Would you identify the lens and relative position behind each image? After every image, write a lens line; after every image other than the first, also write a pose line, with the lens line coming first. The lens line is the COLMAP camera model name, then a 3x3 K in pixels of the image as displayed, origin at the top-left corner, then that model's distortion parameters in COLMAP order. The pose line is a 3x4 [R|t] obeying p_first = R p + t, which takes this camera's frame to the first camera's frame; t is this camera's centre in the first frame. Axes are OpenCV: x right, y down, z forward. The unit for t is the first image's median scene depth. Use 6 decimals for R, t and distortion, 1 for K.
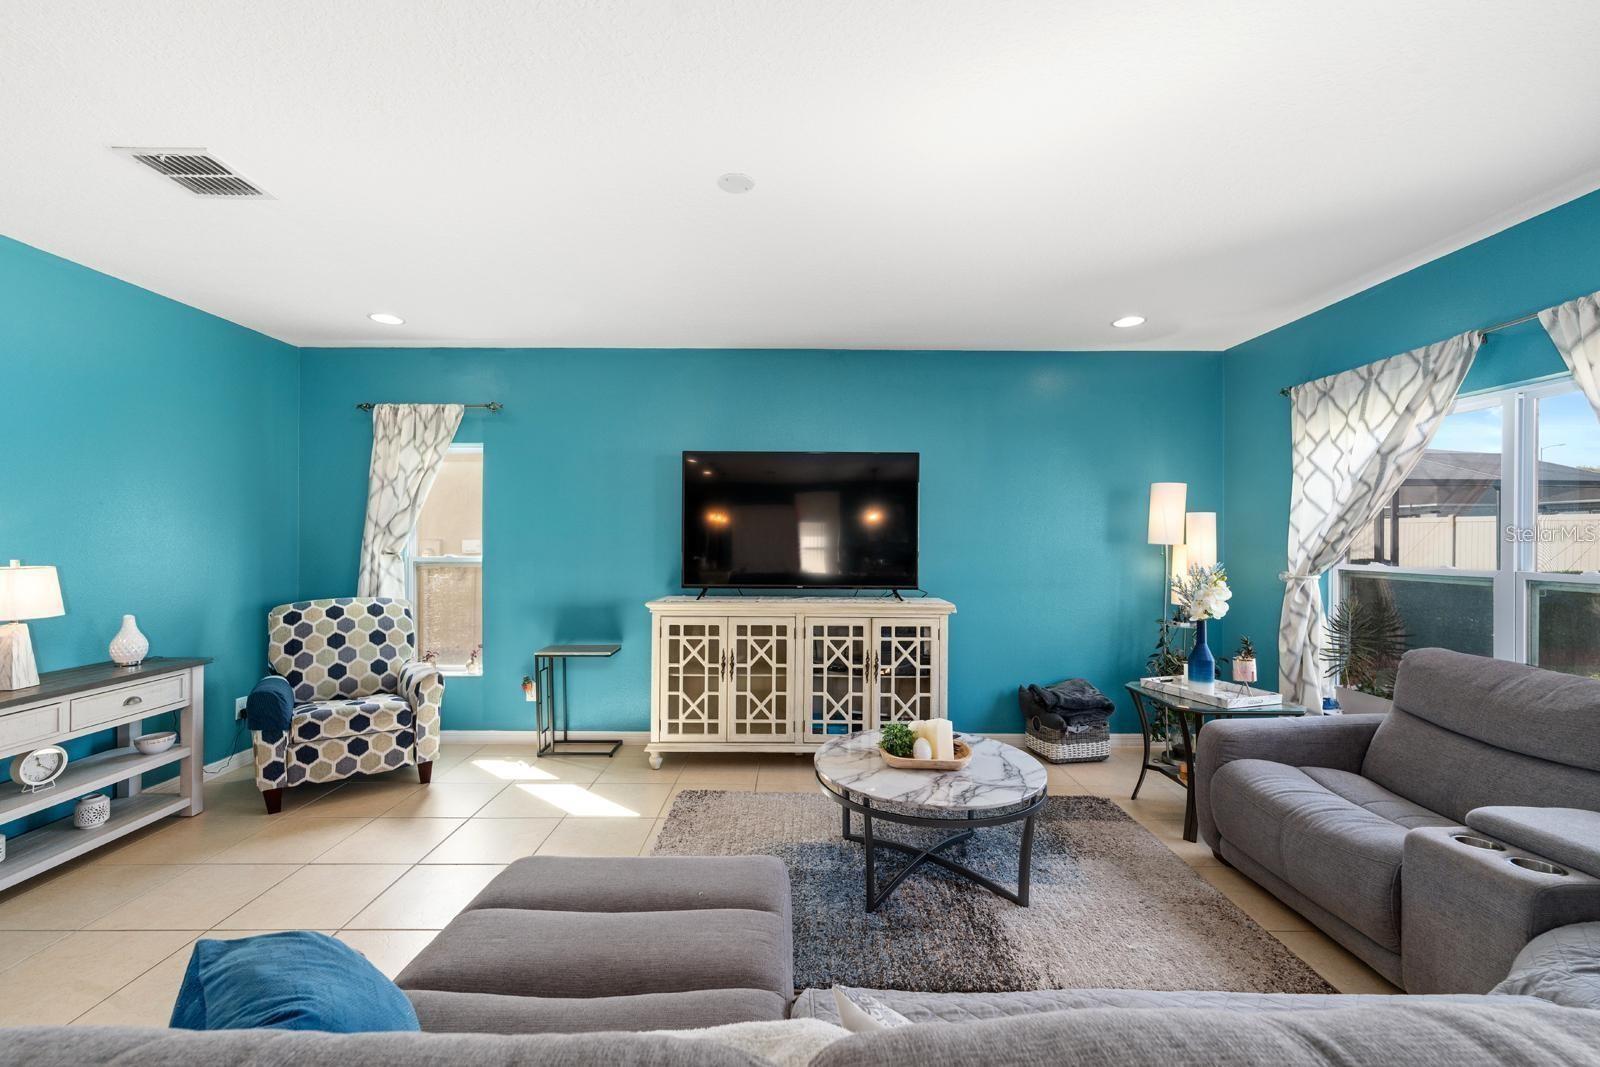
lens RADIAL K [[649.4, 0, 794.1], [0, 649.4, 536.5], [0, 0, 1]] dist [-0.000037, -0.000572]
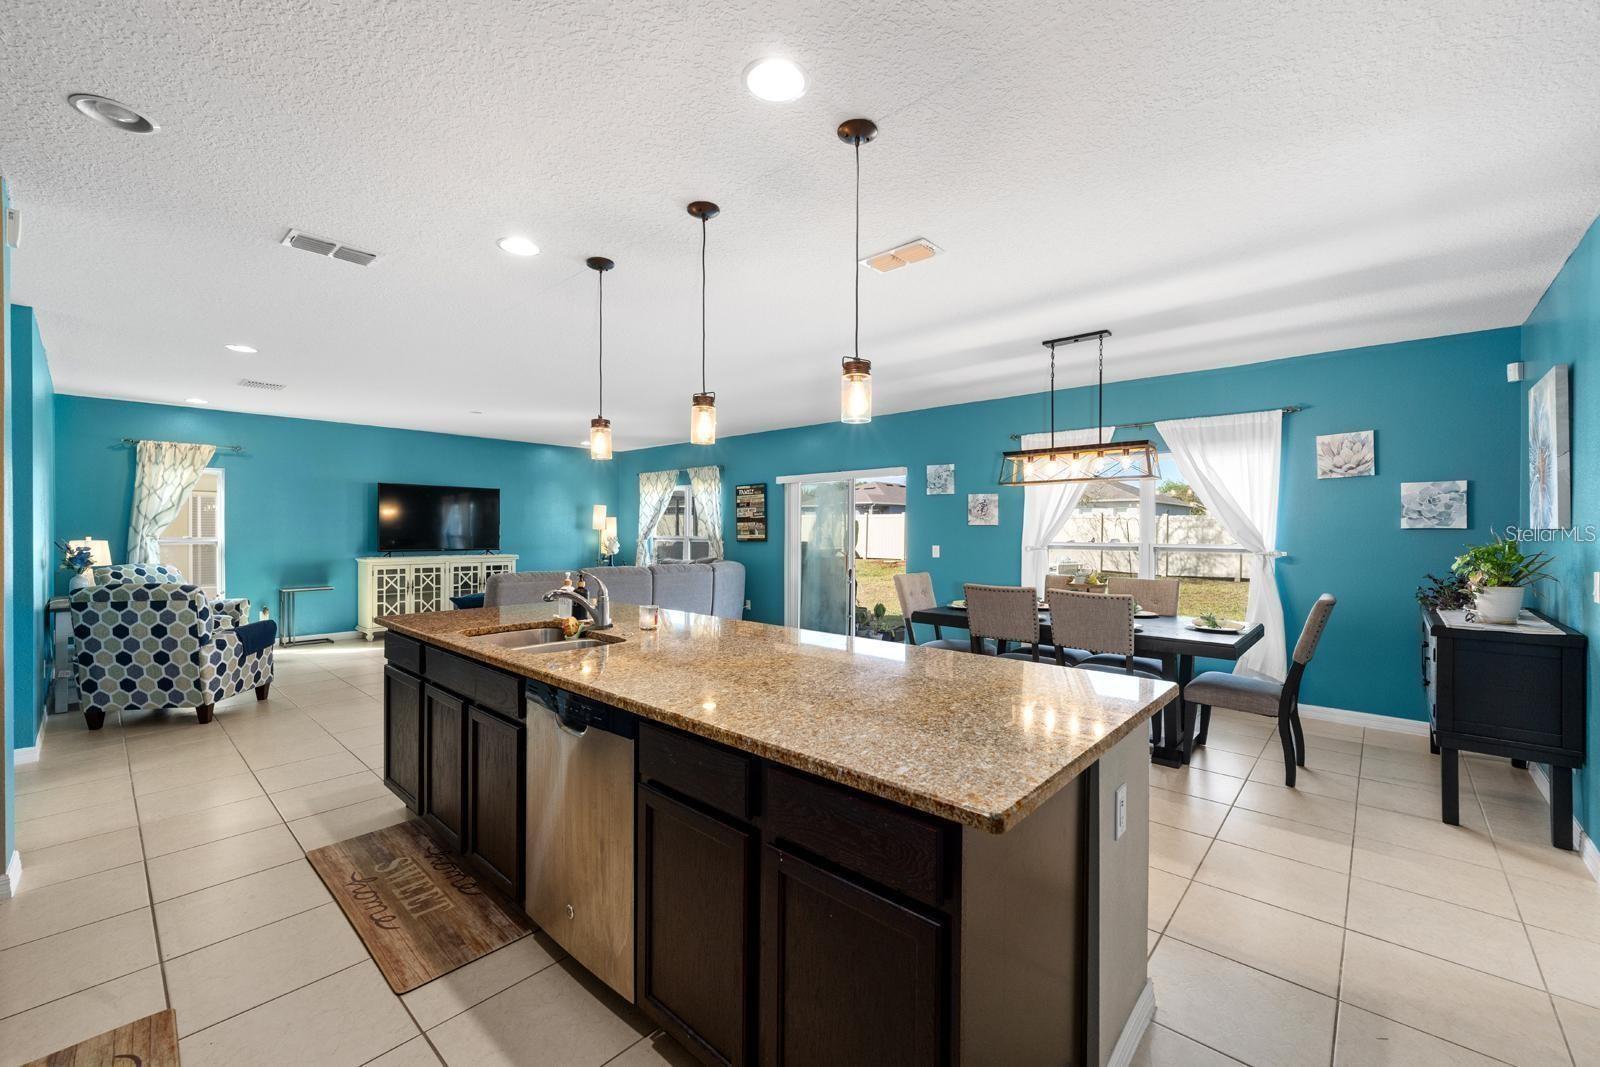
lens RADIAL K [[649.4, 0, 796.1], [0, 649.4, 527.4], [0, 0, 1]] dist [-0.000037, -0.000572]
pose [[0.675813, 0.000867, 0.737073, -0.801077], [-0.001200, 0.999999, -0.000076, 0.003324], [-0.737072, -0.000833, 0.675813, -1.321623]]
